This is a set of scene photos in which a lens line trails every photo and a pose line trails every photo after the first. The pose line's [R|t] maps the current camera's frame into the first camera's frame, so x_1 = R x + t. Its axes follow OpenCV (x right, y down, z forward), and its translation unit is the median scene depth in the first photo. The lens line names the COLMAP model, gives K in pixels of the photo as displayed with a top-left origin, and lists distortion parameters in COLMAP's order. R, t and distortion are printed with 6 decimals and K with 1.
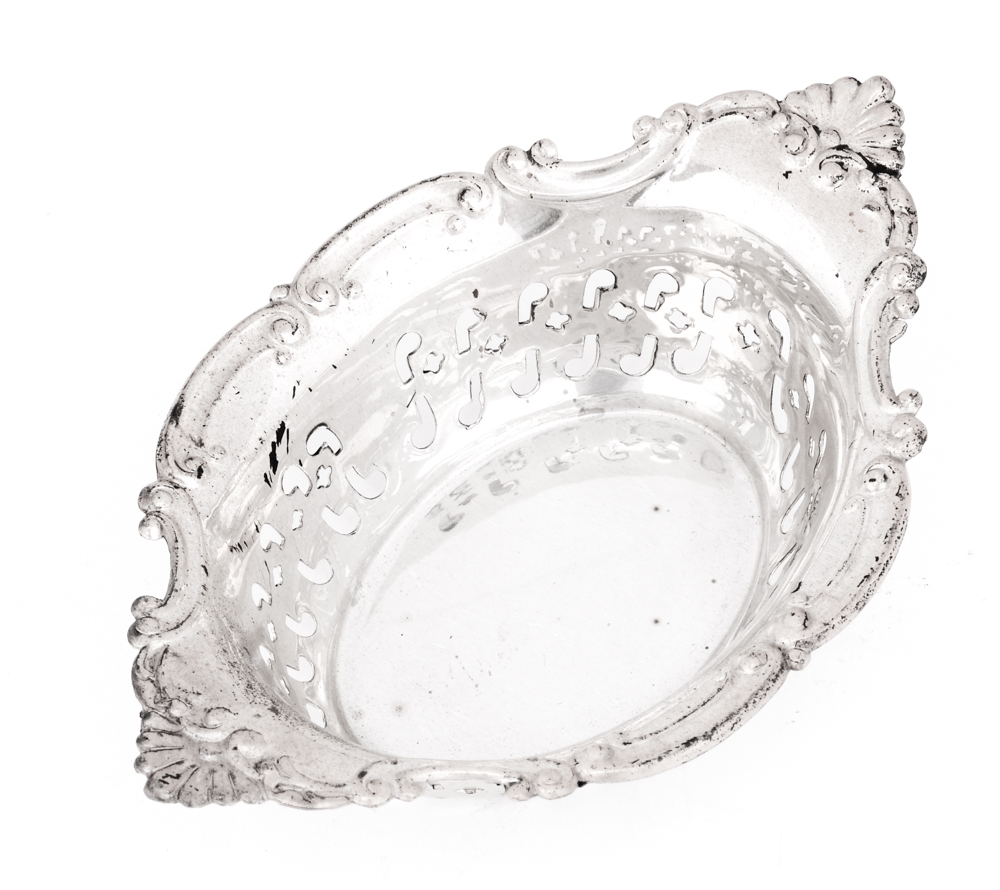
lens RADIAL K [[7068.1, 0, 500.0], [0, 7068.1, 445.6], [0, 0, 1]] dist [0.962127, 0.000000]
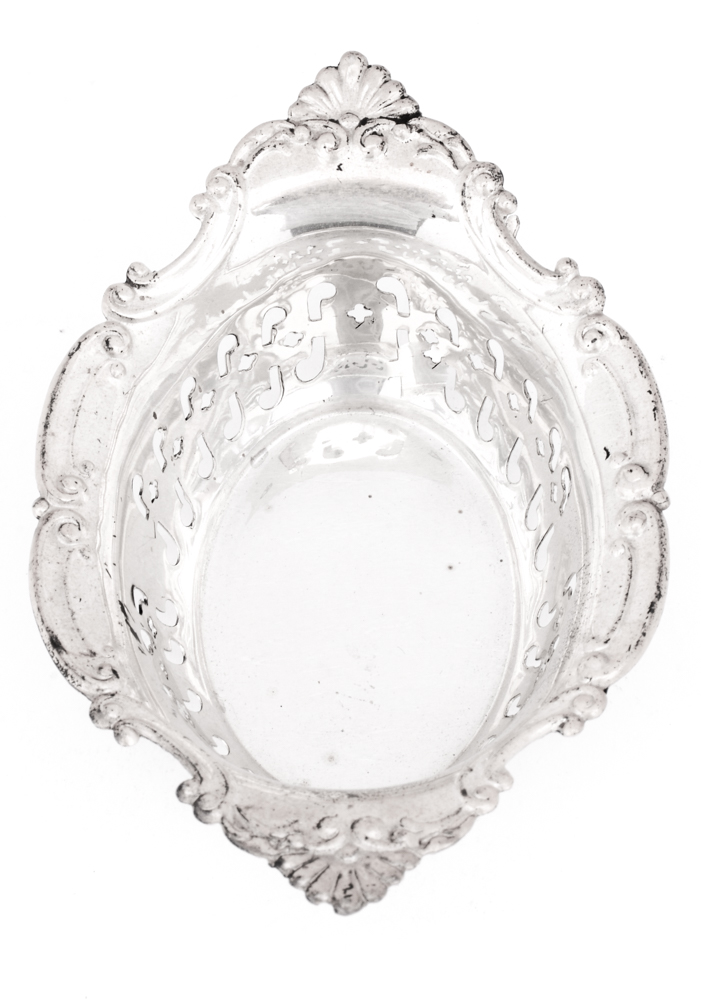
lens RADIAL K [[6447.1, 0, 350.1], [0, 6447.1, 499.4], [0, 0, 1]] dist [1.077753, 0.000000]
pose [[0.753638, -0.552041, 0.356764, -0.357961], [0.543394, 0.828658, 0.134349, -0.133535], [-0.369801, 0.092613, 0.924484, 0.061021]]
